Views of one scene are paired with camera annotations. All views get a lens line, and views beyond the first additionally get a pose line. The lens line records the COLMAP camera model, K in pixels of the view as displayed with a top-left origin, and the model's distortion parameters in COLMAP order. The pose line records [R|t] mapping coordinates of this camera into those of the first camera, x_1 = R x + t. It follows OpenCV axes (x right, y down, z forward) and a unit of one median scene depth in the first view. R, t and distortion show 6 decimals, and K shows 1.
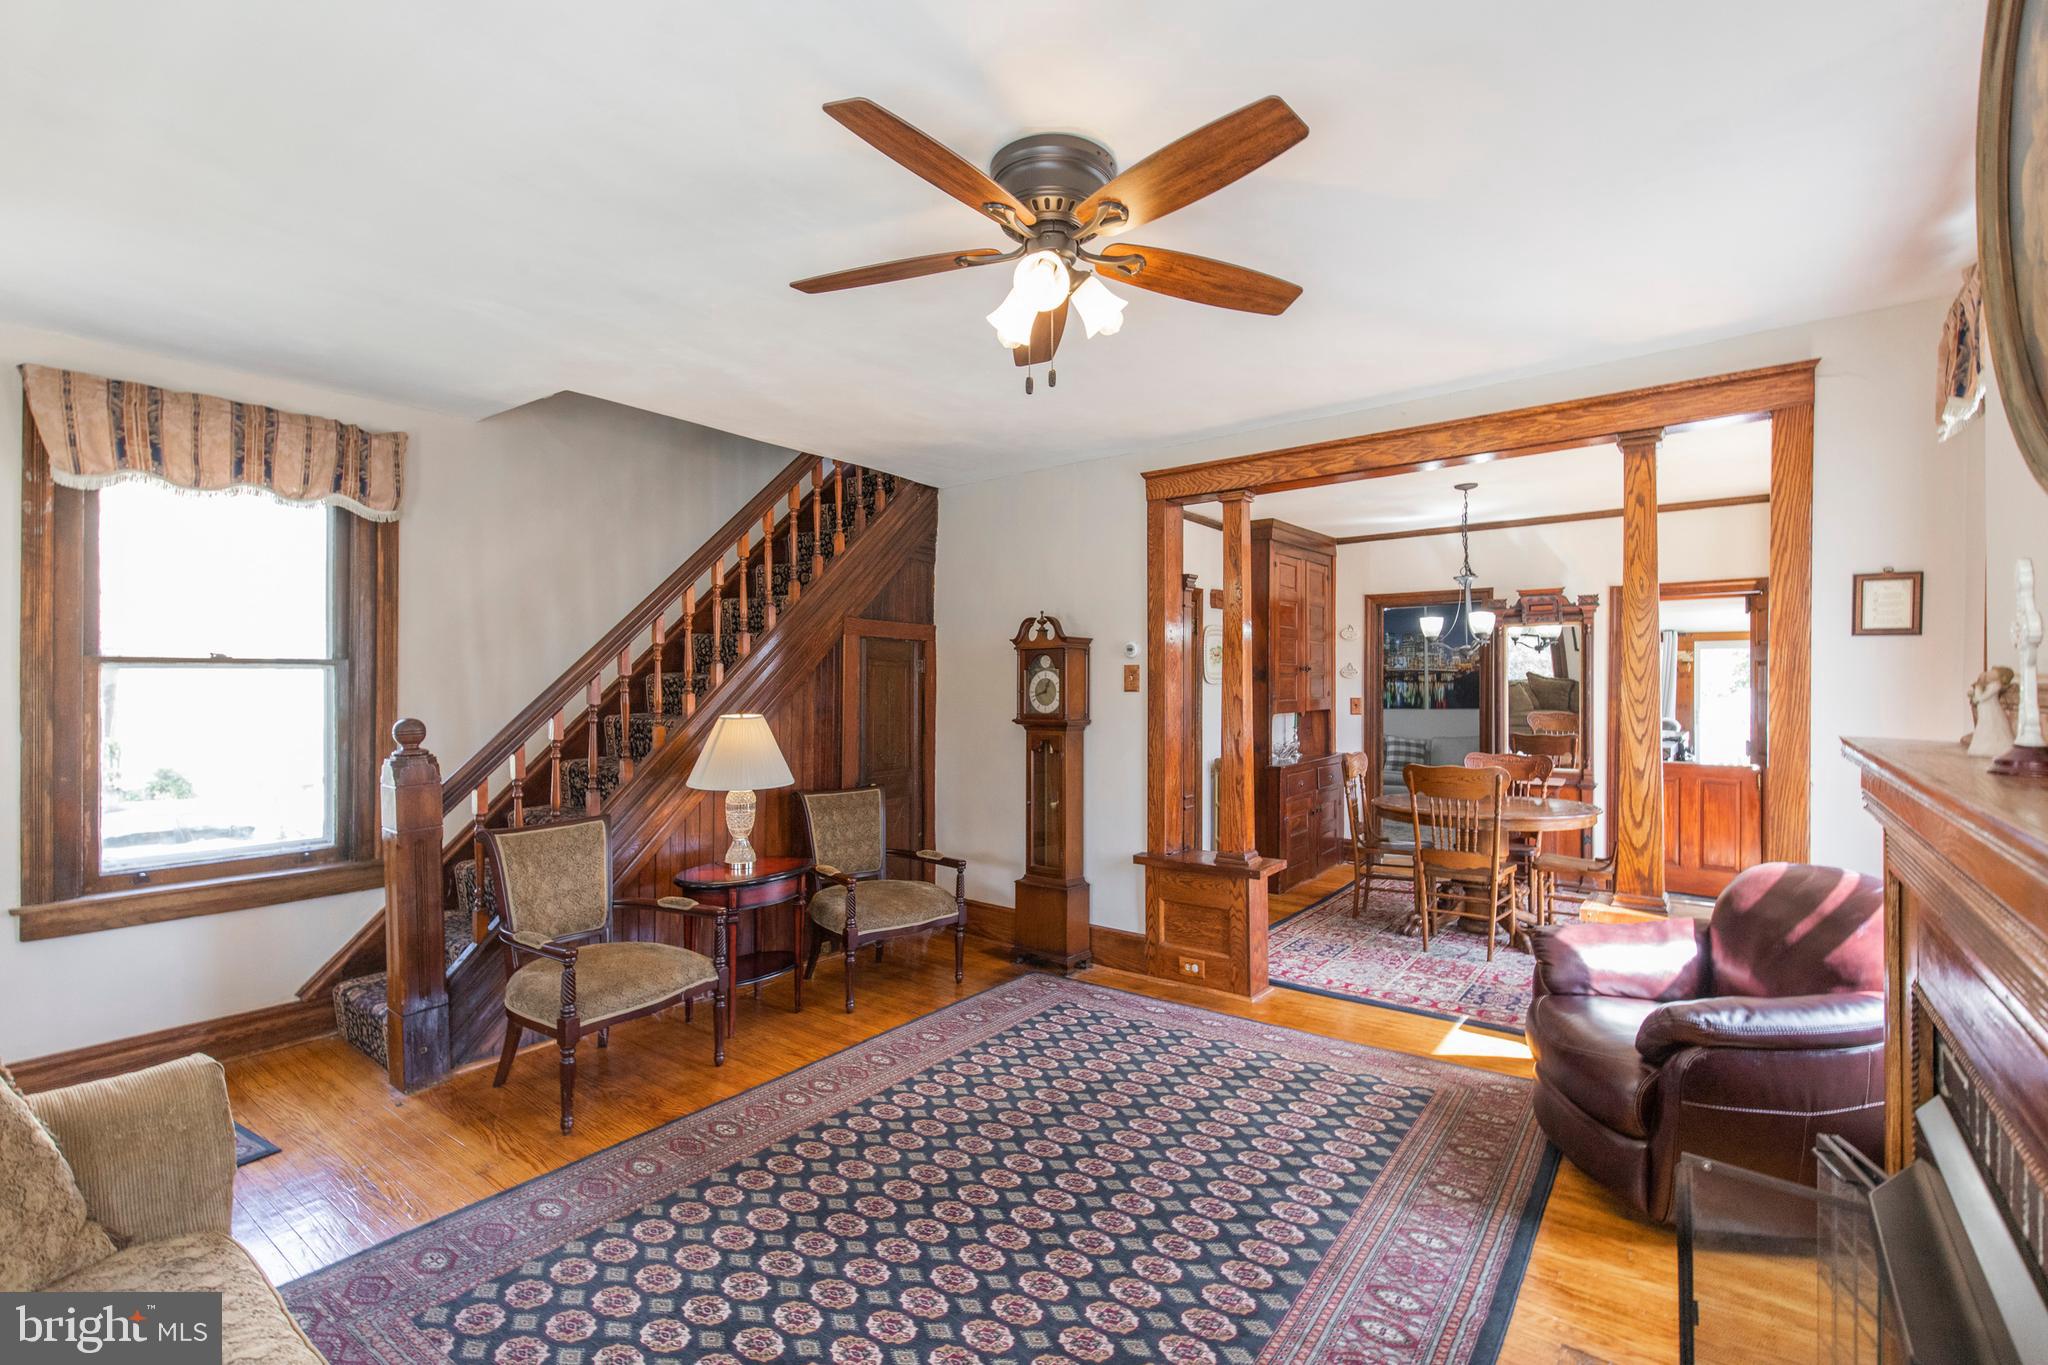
lens RADIAL K [[929.4, 0, 1015.4], [0, 929.4, 681.3], [0, 0, 1]] dist [0.008339, -0.000713]
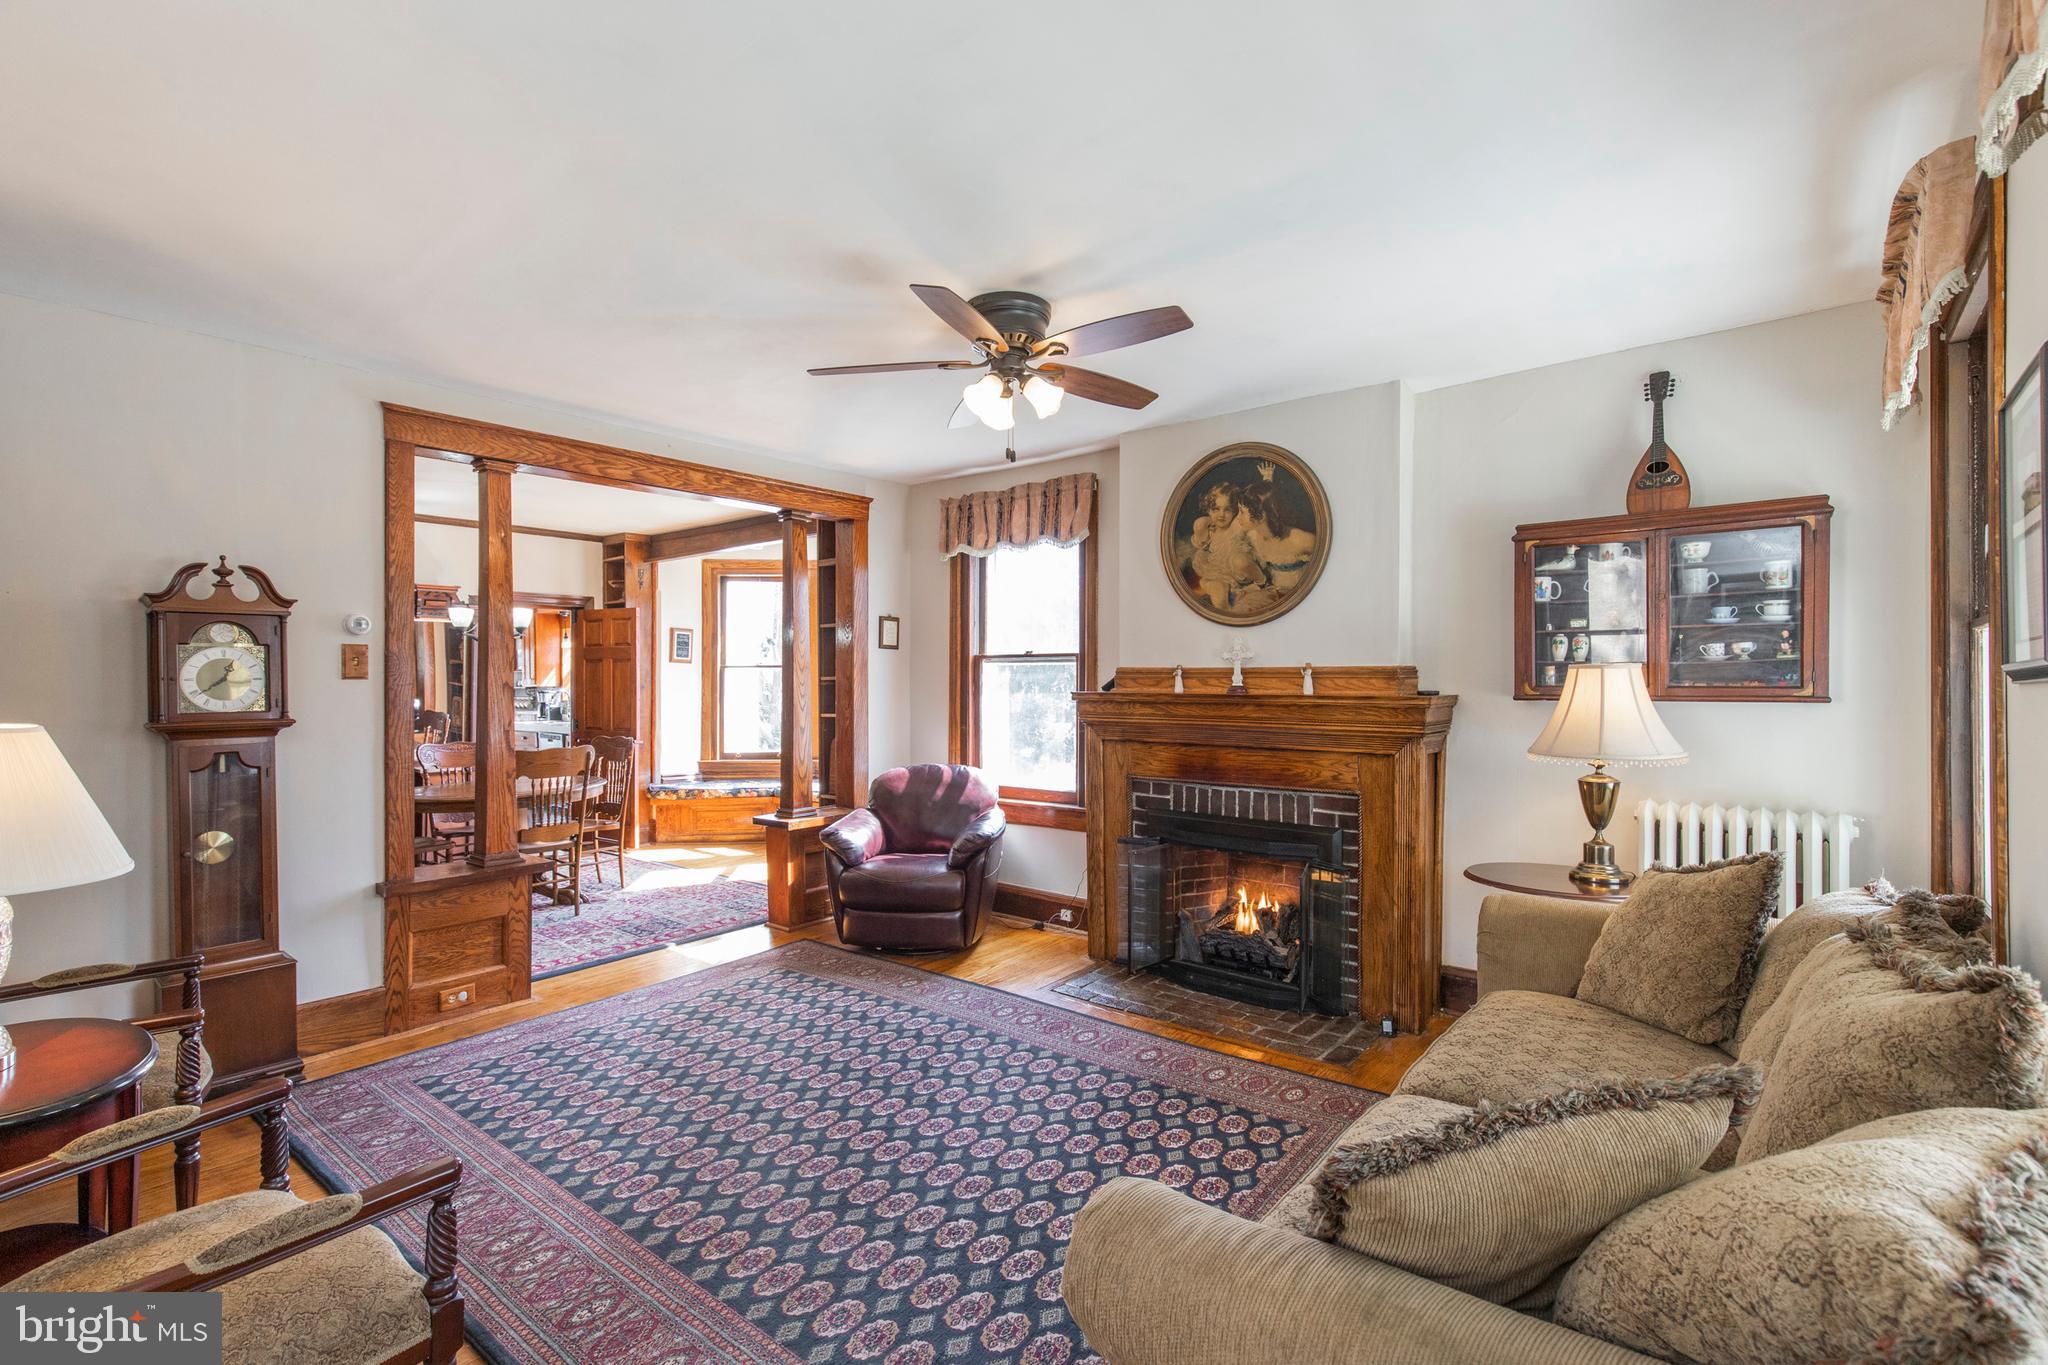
lens RADIAL K [[929.4, 0, 1031.9], [0, 929.4, 679.8], [0, 0, 1]] dist [0.008339, -0.000713]
pose [[0.005823, 0.004157, 0.999974, -0.977301], [0.000033, 0.999991, -0.004158, 0.022892], [-0.999983, 0.000058, 0.005823, 0.664201]]
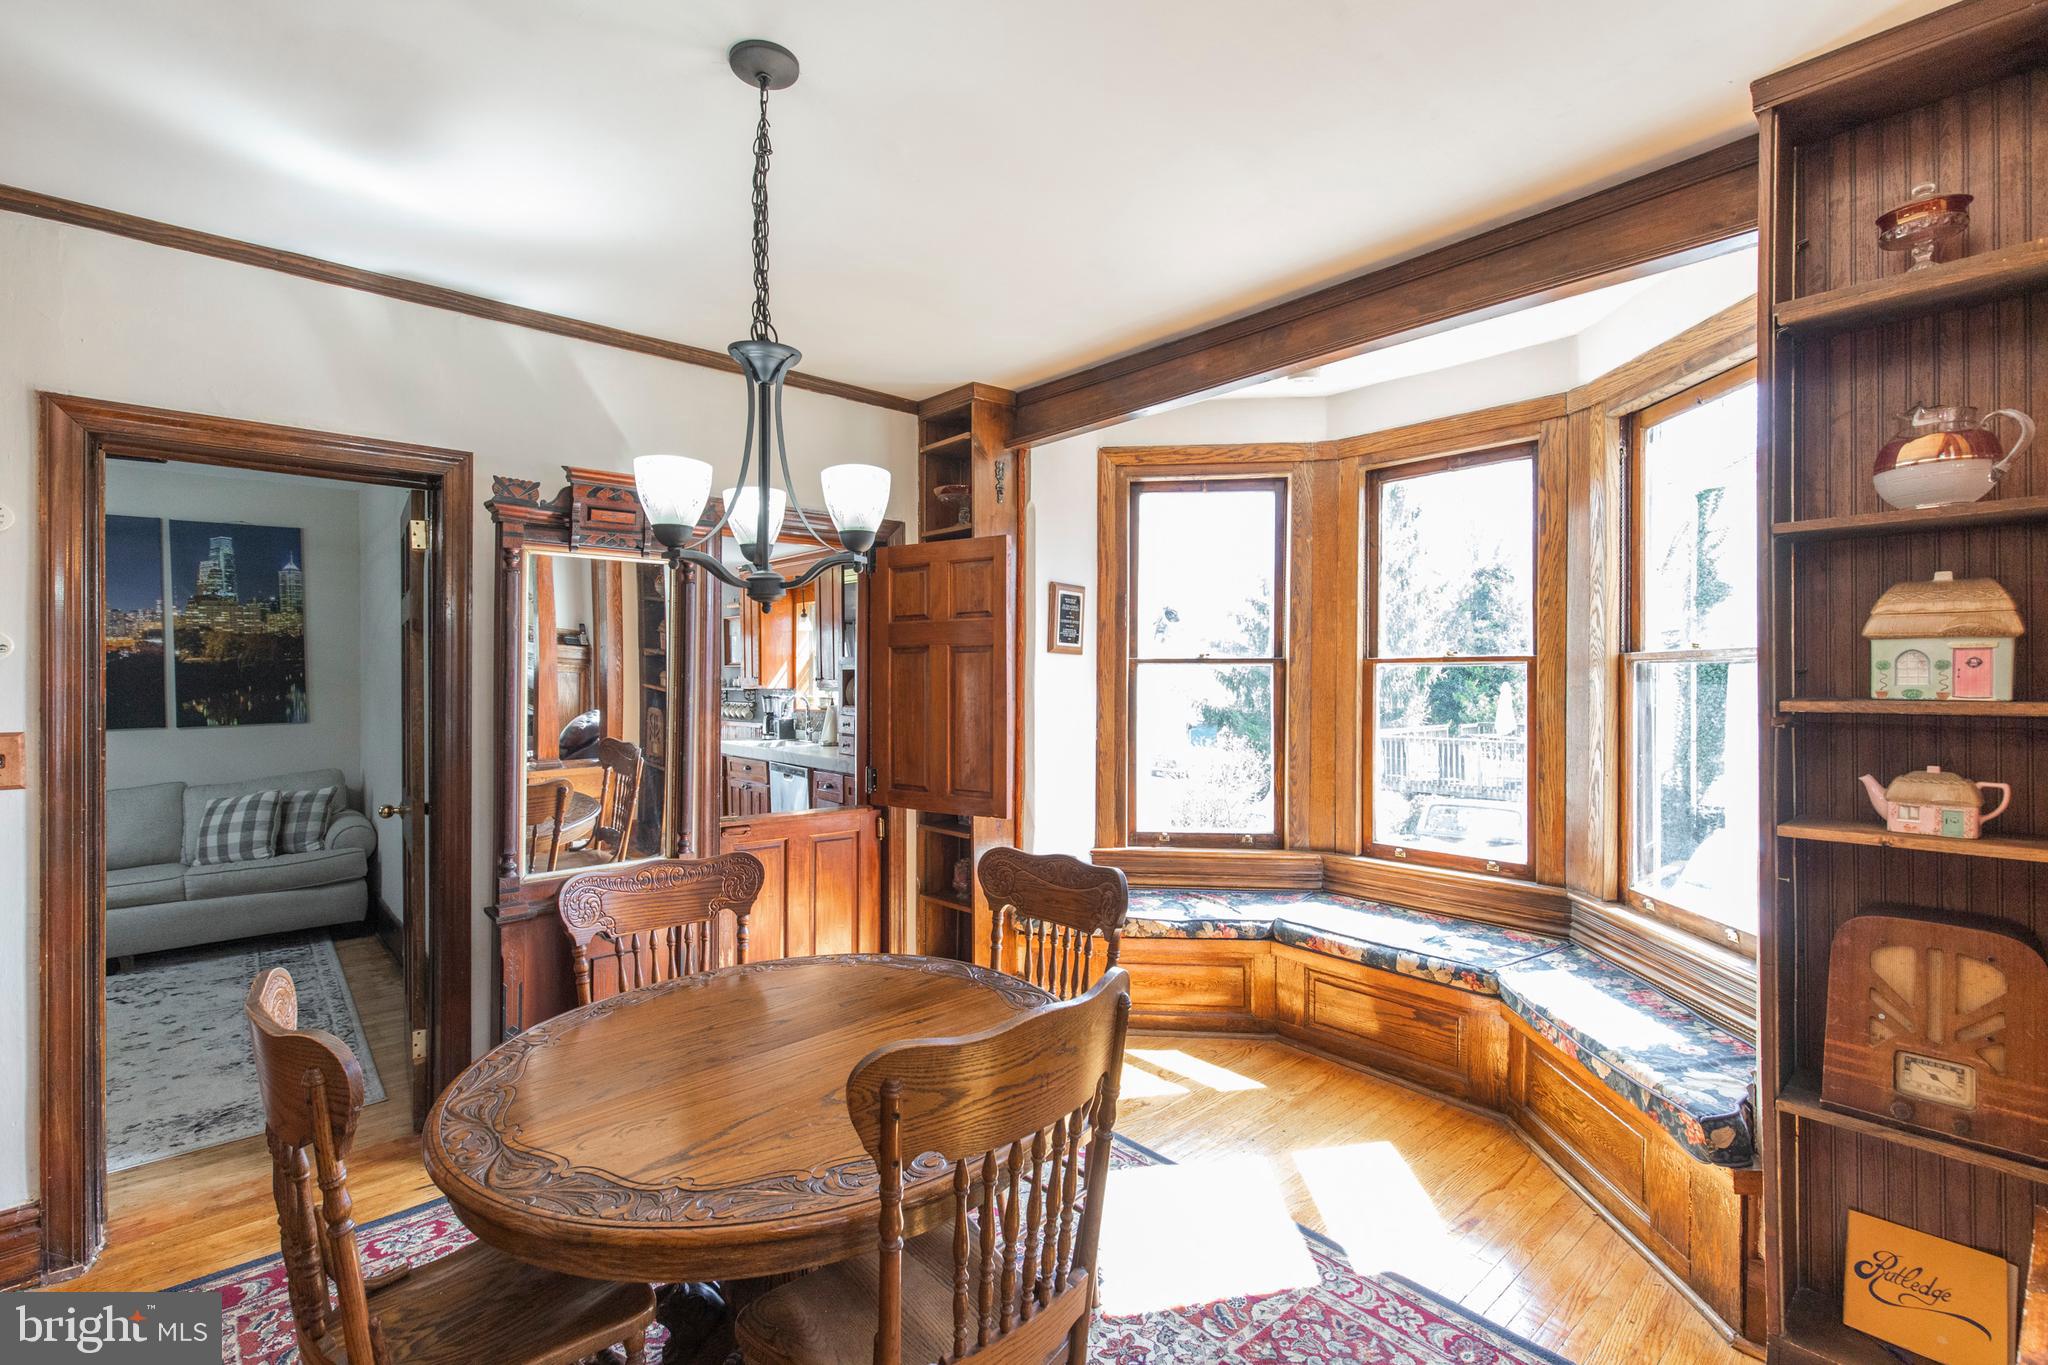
lens RADIAL K [[929.4, 0, 1012.4], [0, 929.4, 678.6], [0, 0, 1]] dist [0.008339, -0.000713]
pose [[0.188036, -0.003842, 0.982155, -0.216754], [-0.004712, 0.999977, 0.004814, 0.005869], [-0.982151, -0.005533, 0.188013, 1.142495]]
